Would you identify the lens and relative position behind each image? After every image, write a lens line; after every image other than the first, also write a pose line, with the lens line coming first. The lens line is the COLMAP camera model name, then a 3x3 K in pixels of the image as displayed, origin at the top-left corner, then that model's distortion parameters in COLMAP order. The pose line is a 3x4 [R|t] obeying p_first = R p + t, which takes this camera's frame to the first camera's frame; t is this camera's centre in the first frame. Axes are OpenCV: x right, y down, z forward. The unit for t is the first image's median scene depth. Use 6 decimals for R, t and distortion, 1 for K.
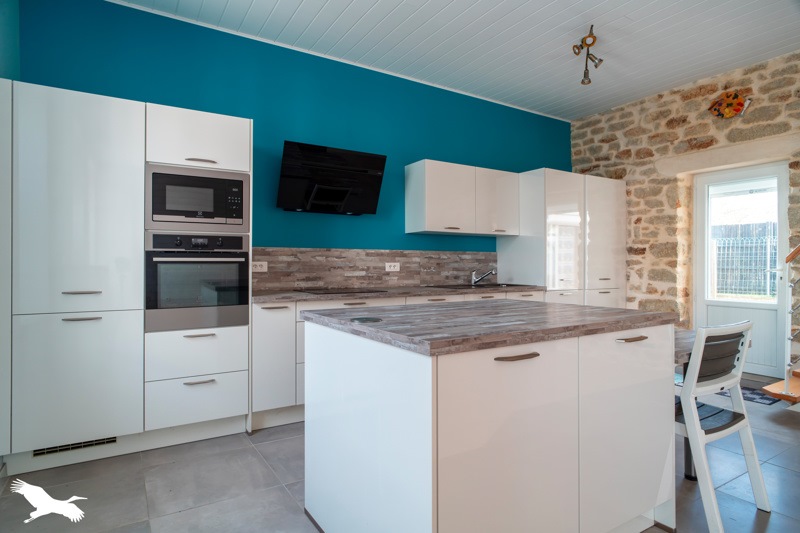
lens RADIAL K [[452.3, 0, 398.9], [0, 452.3, 263.3], [0, 0, 1]] dist [-0.011623, 0.008366]
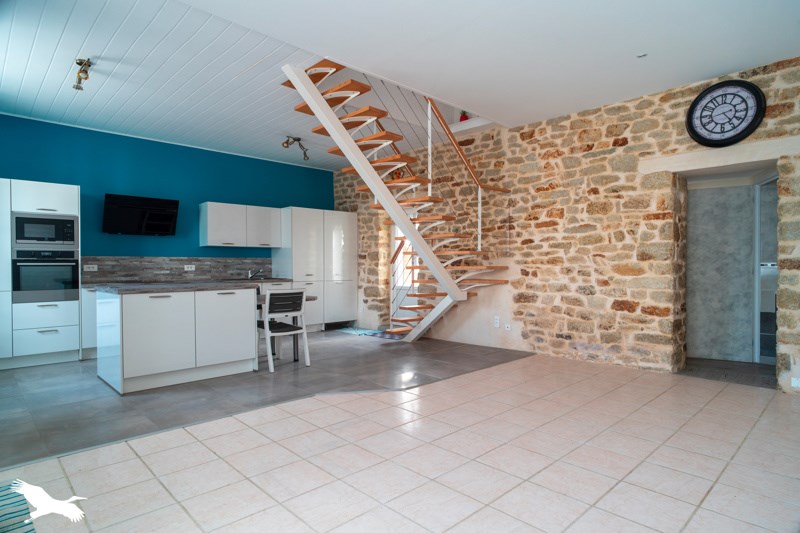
lens RADIAL K [[452.3, 0, 402.5], [0, 452.3, 271.2], [0, 0, 1]] dist [-0.011623, 0.008366]
pose [[0.978444, -0.009311, 0.206303, 0.424949], [0.006687, 0.999888, 0.013412, 0.004055], [-0.206405, -0.011744, 0.978396, -0.776472]]
